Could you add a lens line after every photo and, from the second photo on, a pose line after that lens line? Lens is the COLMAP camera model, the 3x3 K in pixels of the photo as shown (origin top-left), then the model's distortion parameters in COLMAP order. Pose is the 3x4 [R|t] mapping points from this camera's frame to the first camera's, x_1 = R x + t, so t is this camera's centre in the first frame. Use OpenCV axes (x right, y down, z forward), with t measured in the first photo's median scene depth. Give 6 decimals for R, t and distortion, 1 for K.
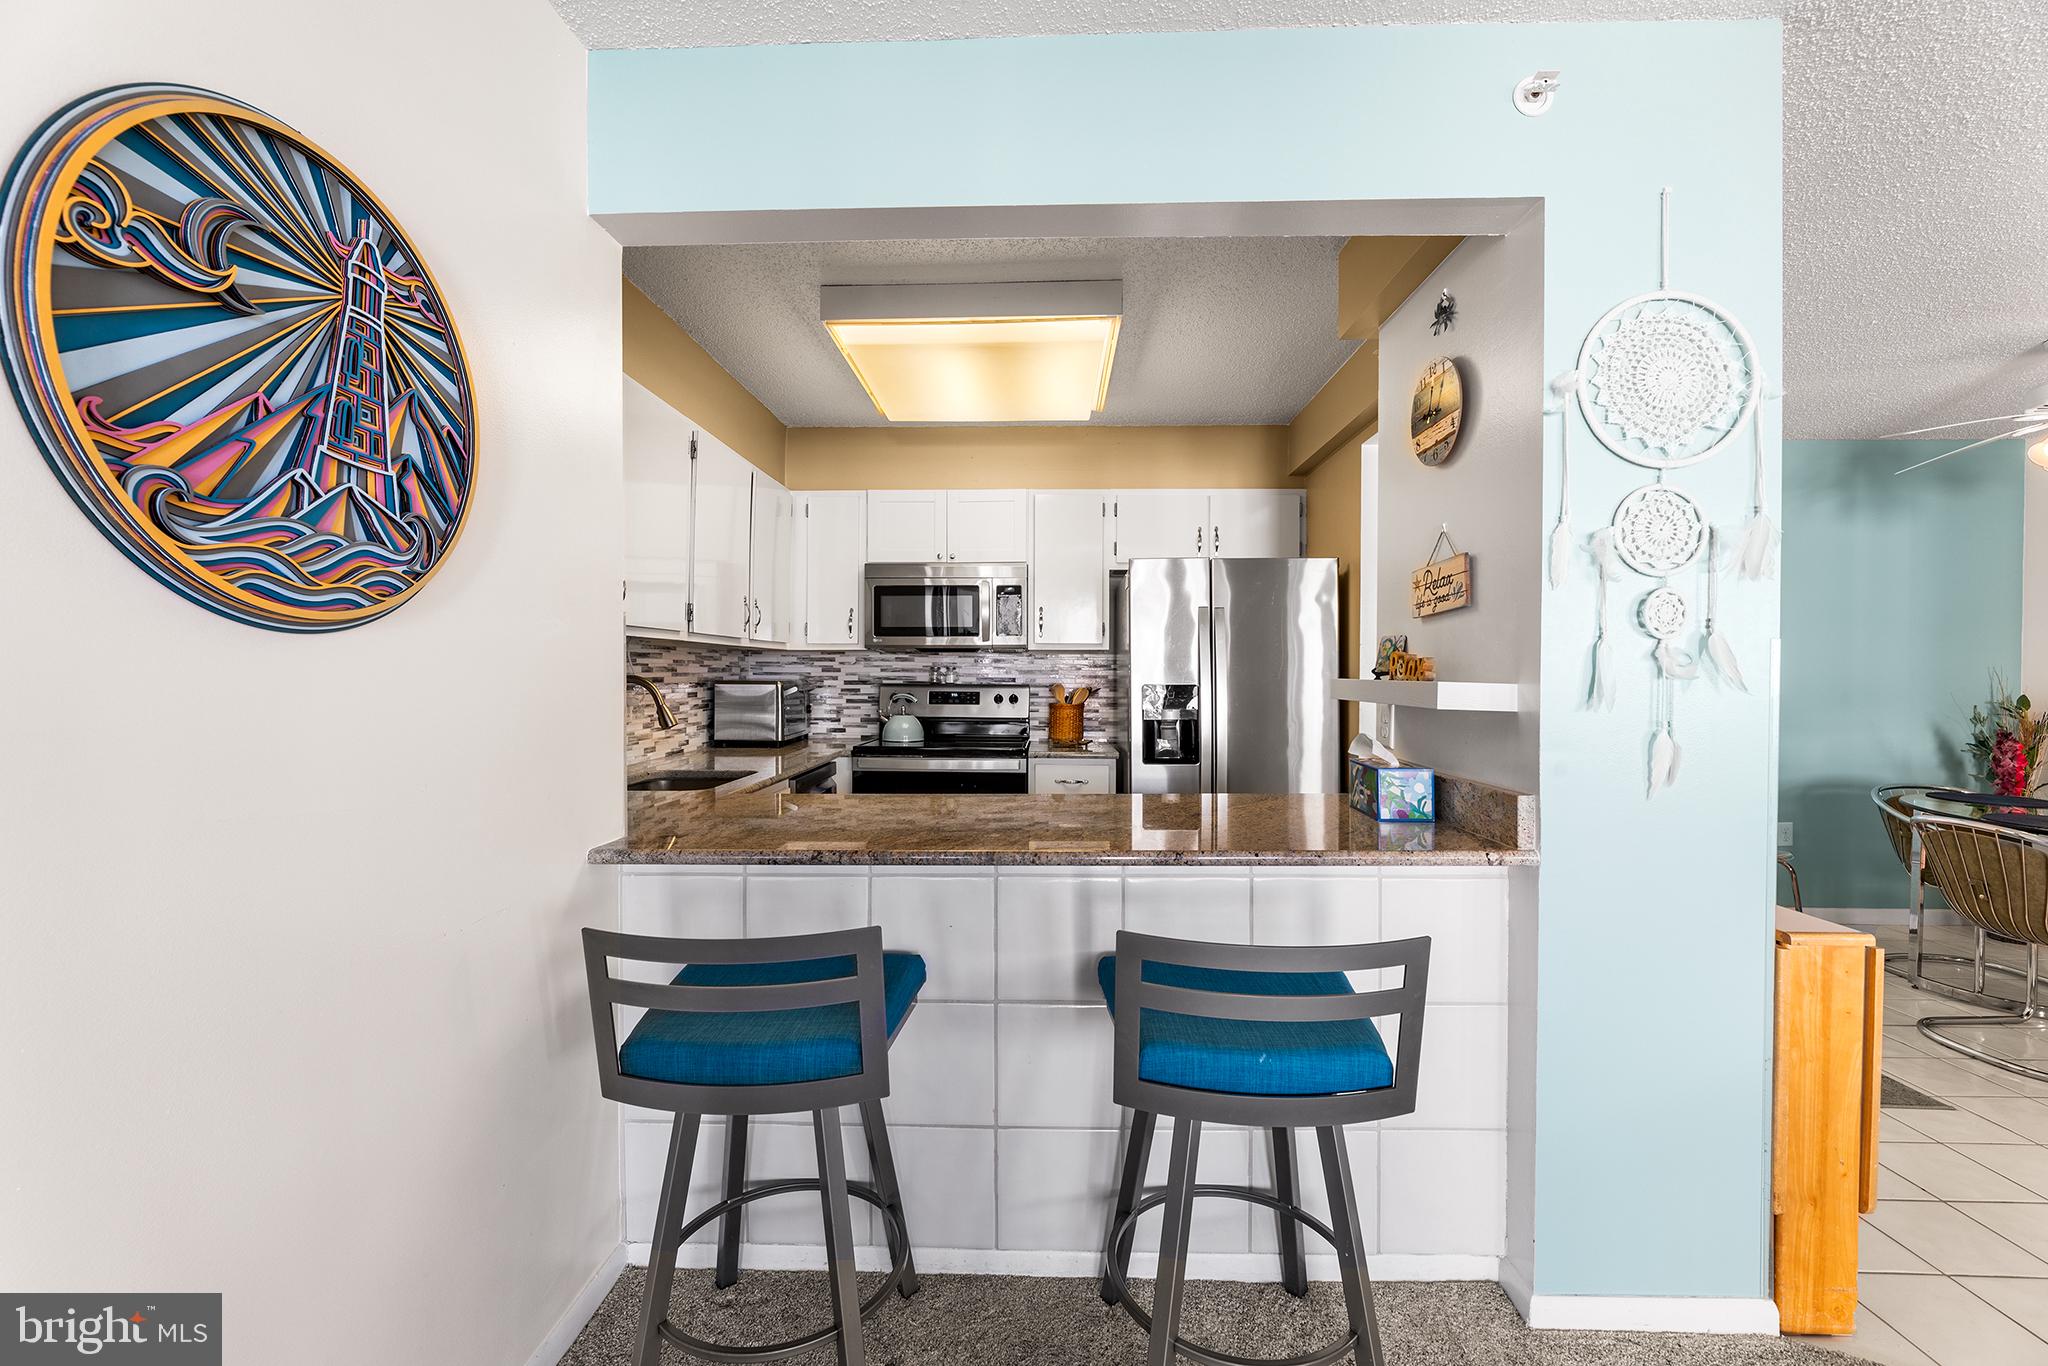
lens RADIAL K [[841.9, 0, 1021.9], [0, 841.9, 675.5], [0, 0, 1]] dist [-0.000822, -0.000014]
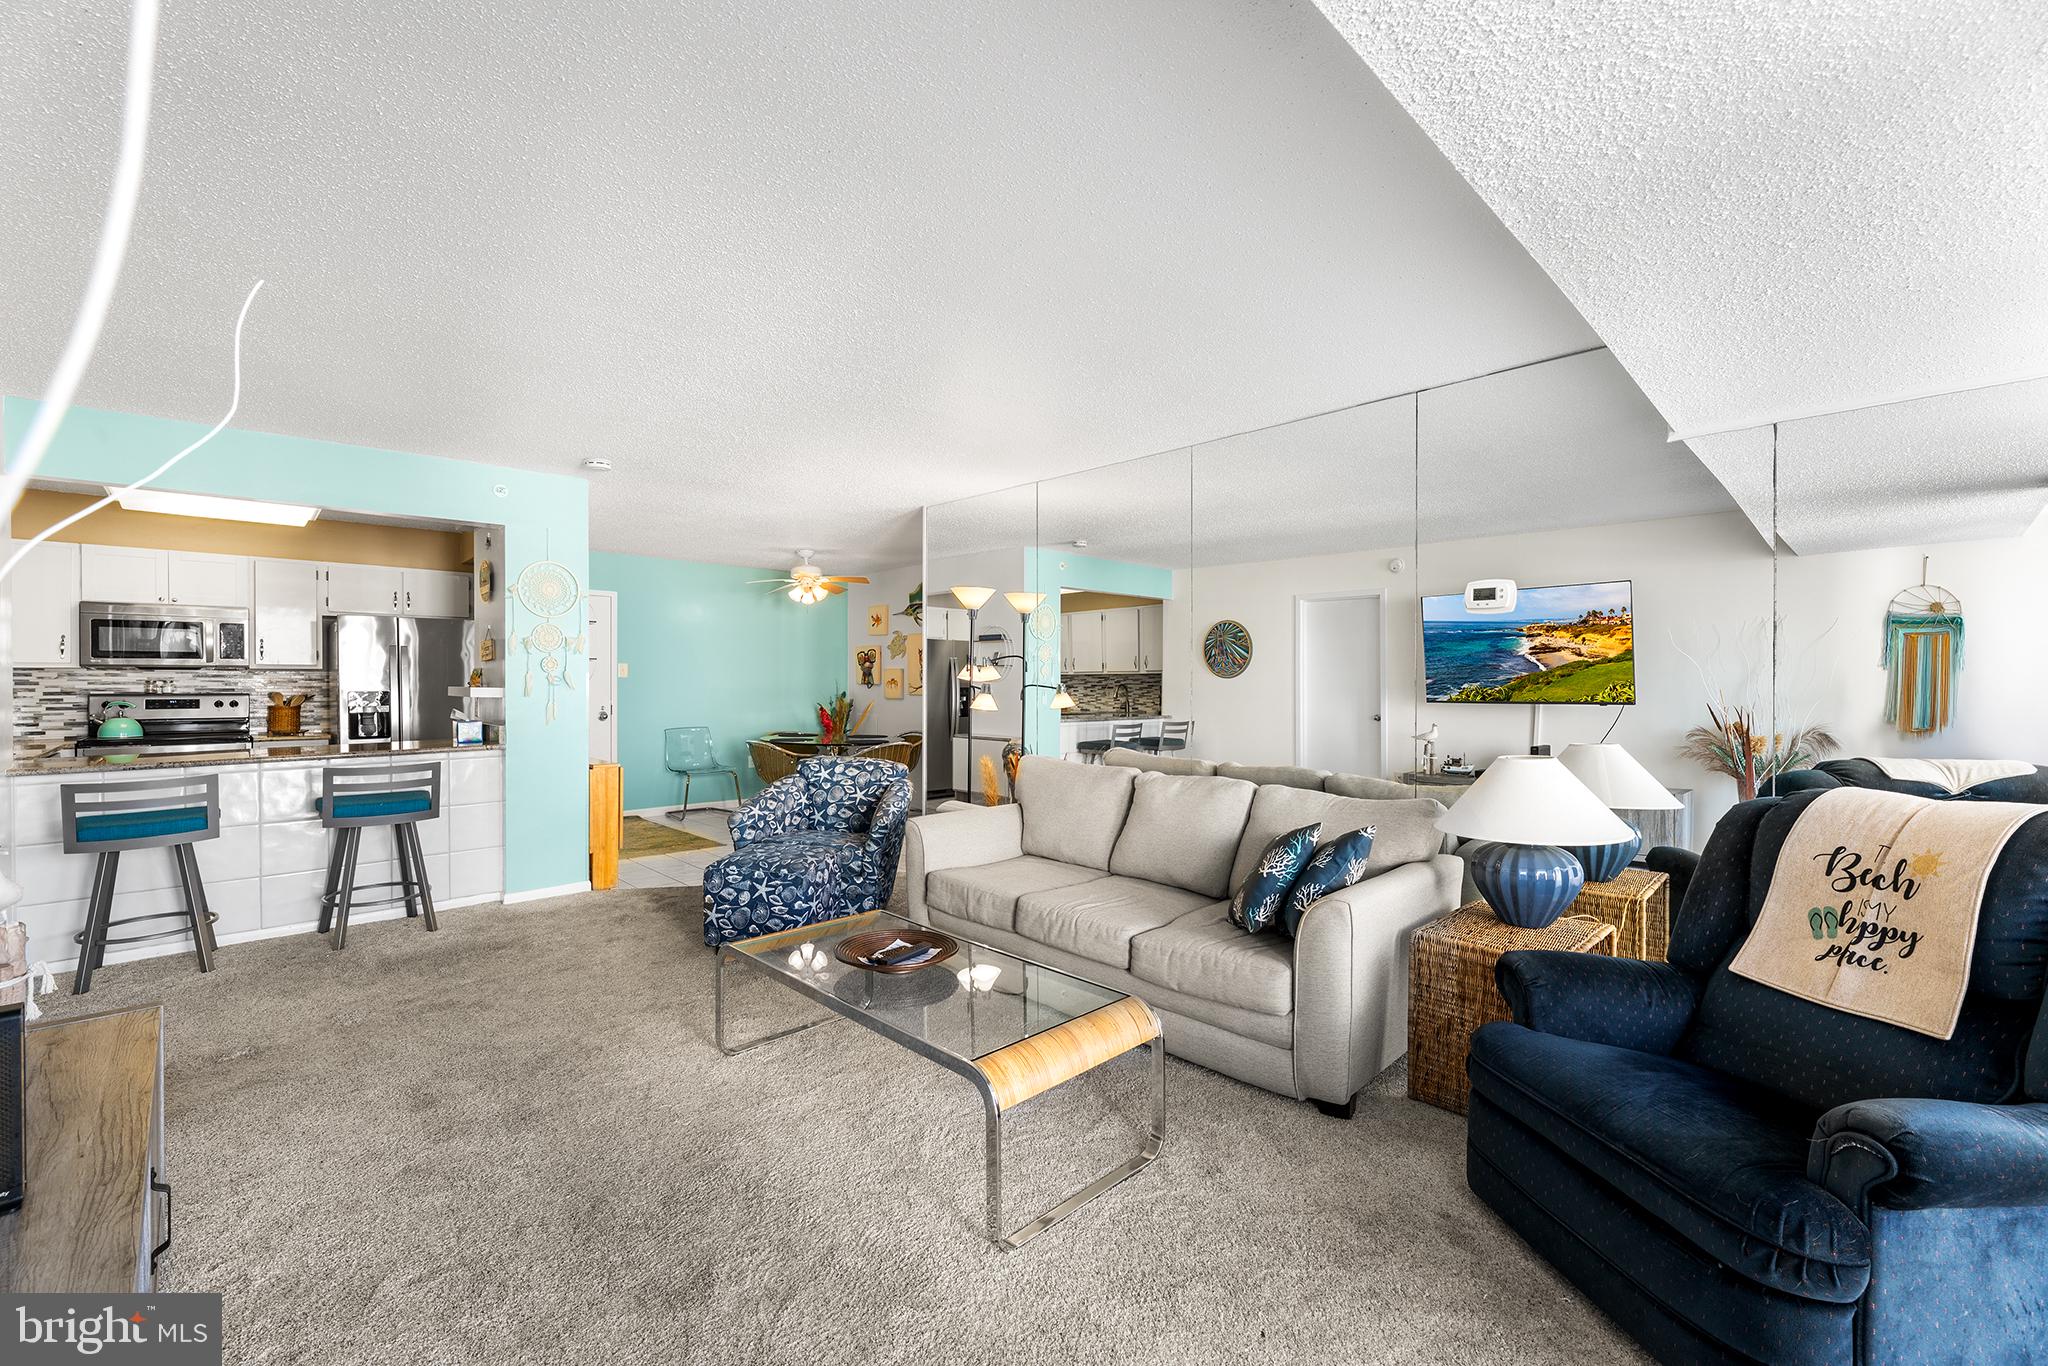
lens RADIAL K [[843.9, 0, 1014.0], [0, 843.9, 686.6], [0, 0, 1]] dist [0.000282, 0.000287]
pose [[0.707894, -0.008202, 0.706271, -0.086422], [0.006468, 0.999966, 0.005130, 0.000889], [-0.706289, 0.000937, 0.707923, -0.932639]]
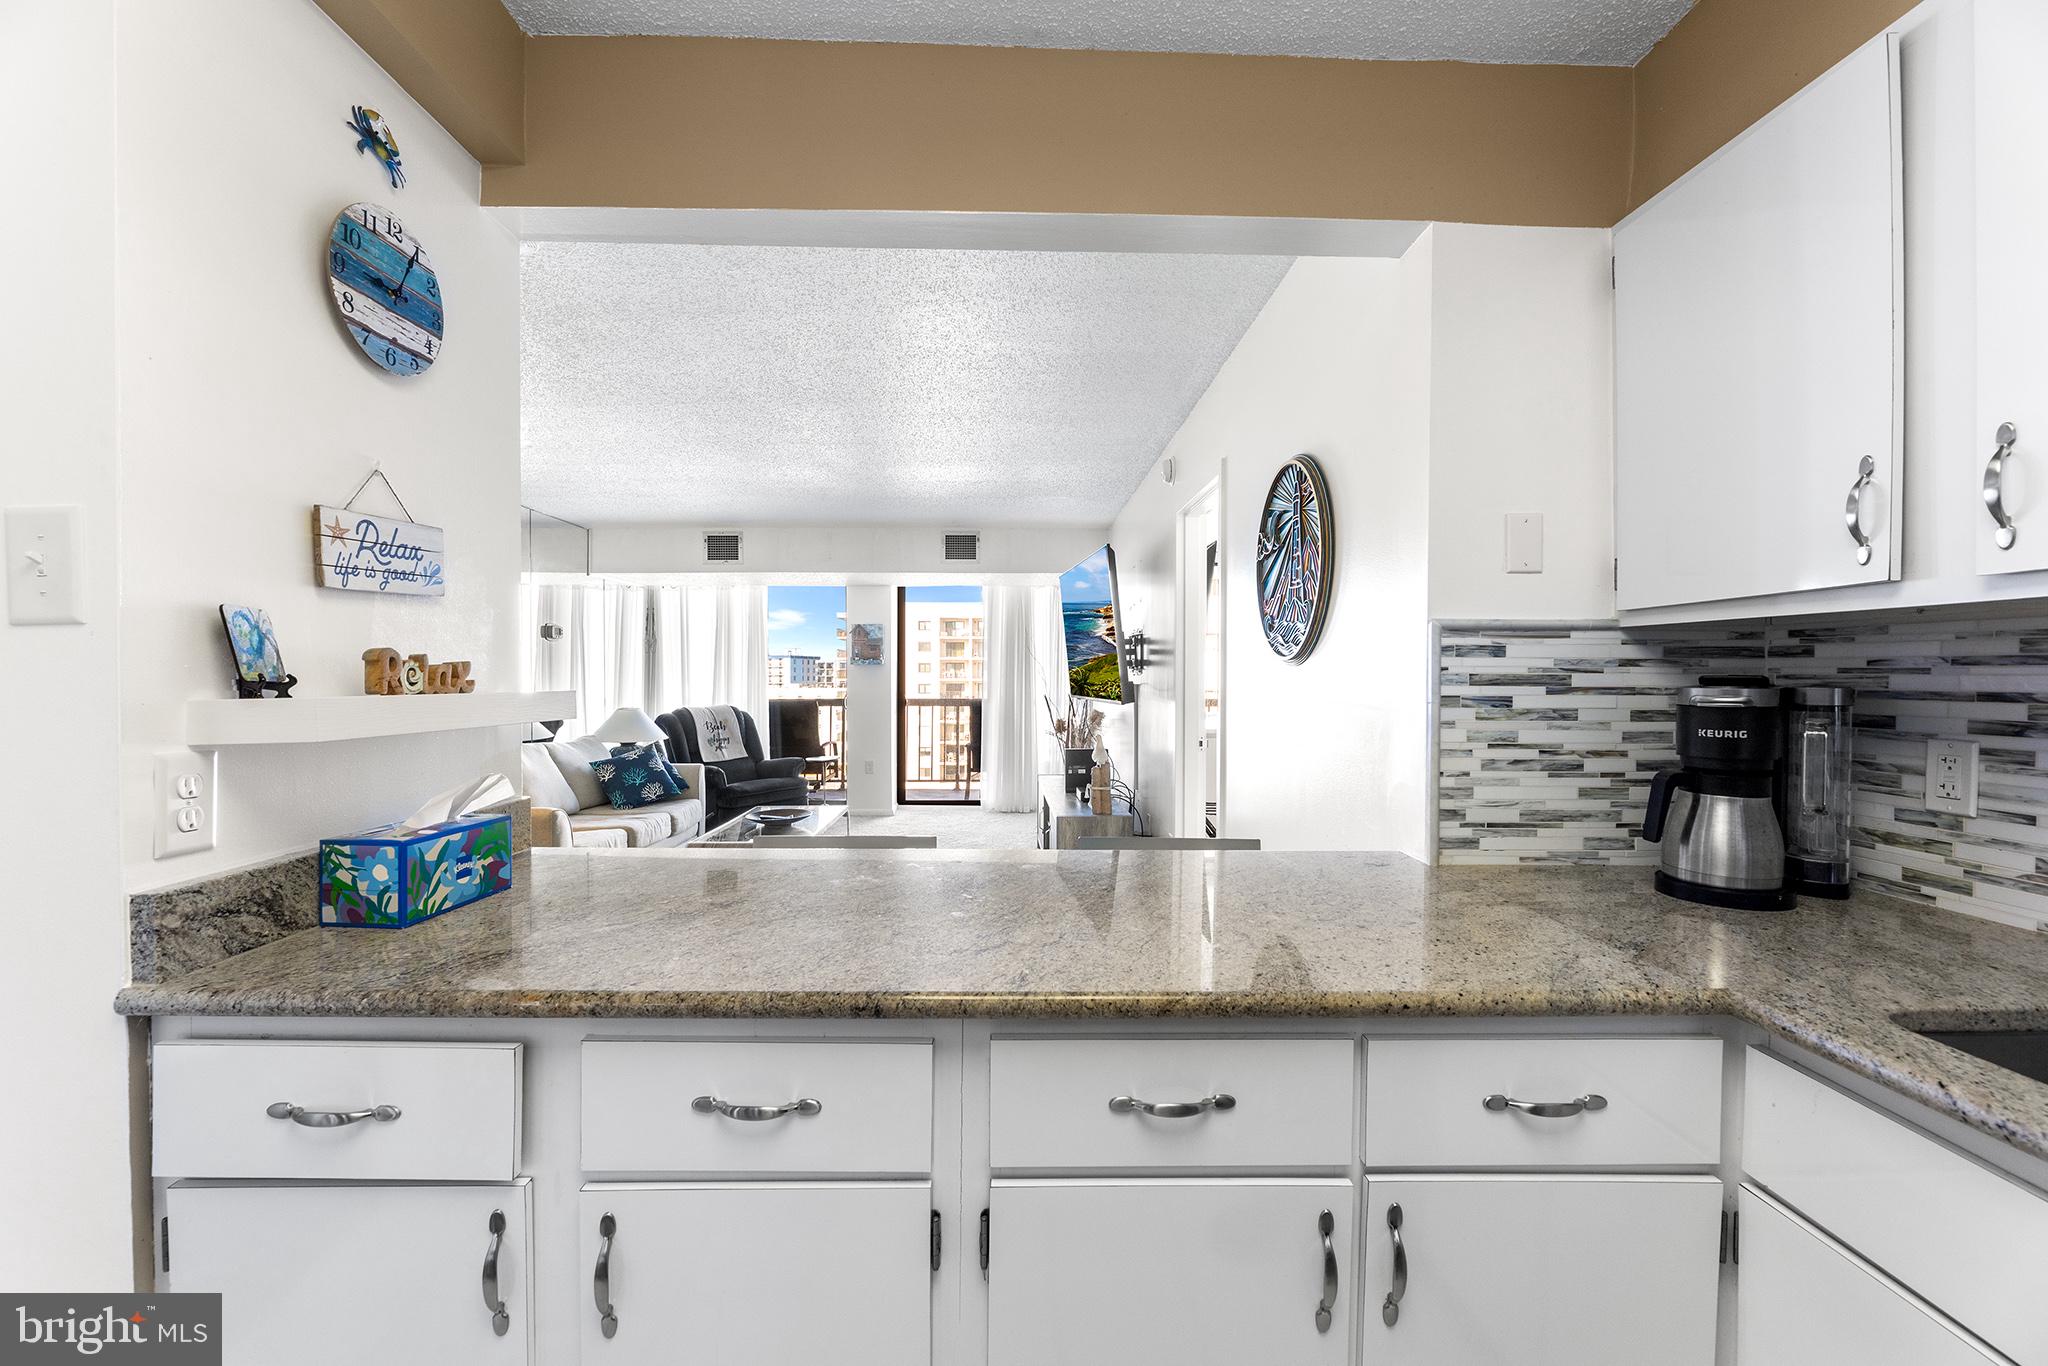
lens RADIAL K [[836.8, 0, 1022.6], [0, 836.8, 691.4], [0, 0, 1]] dist [-0.001659, -0.000375]
pose [[-0.998778, -0.003926, -0.049271, 0.006827], [-0.004977, 0.999762, 0.021229, -0.006304], [0.049175, 0.021448, -0.998560, 0.824707]]
